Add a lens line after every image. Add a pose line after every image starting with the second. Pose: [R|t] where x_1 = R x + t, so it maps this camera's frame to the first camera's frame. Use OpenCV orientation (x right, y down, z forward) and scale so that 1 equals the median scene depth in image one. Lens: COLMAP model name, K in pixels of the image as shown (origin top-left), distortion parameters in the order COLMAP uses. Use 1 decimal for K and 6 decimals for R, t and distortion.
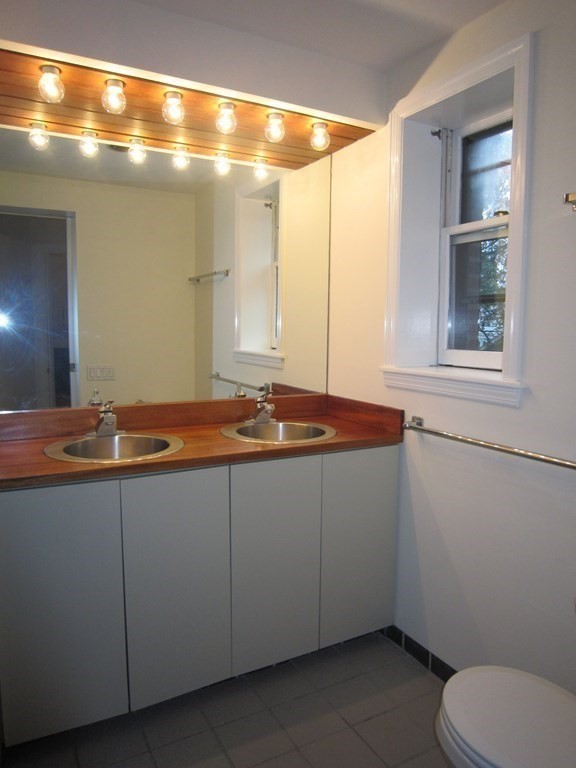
lens RADIAL K [[540.4, 0, 288.0], [0, 540.4, 384.0], [0, 0, 1]] dist [-0.073499, 0.029124]
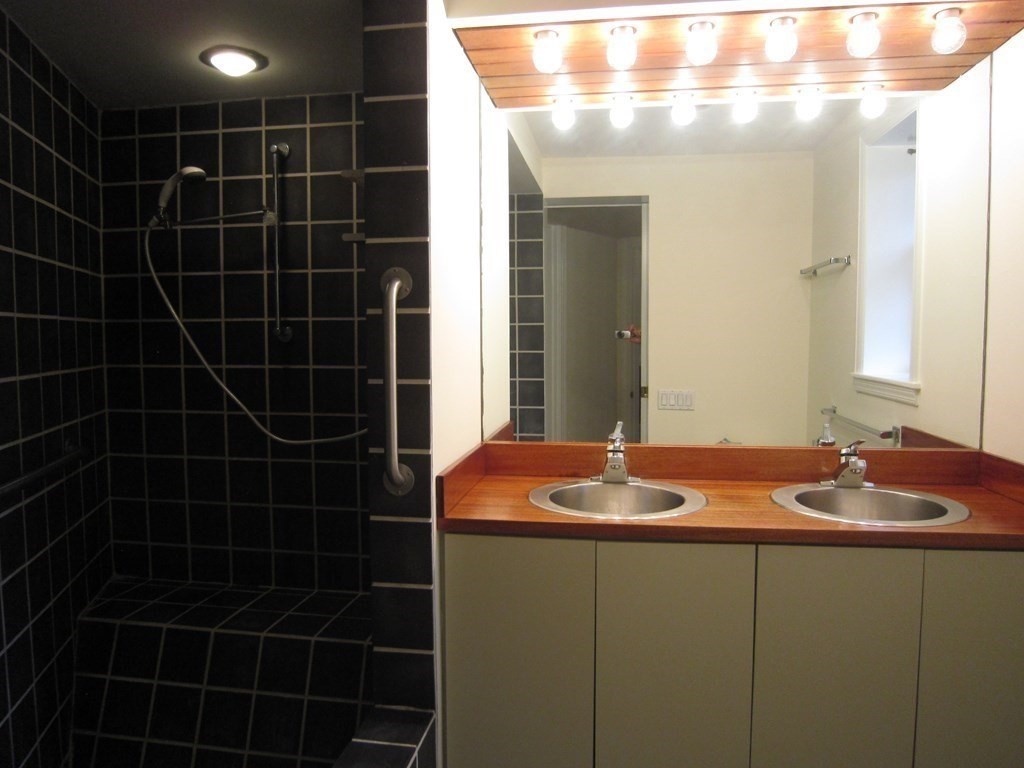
lens RADIAL K [[718.6, 0, 512.0], [0, 718.6, 384.0], [0, 0, 1]] dist [-0.100080, 0.035168]
pose [[0.784738, 0.025240, -0.619313, 0.131570], [-0.052586, 0.998279, -0.025948, -0.007160], [0.617593, 0.052930, 0.784715, 0.071672]]
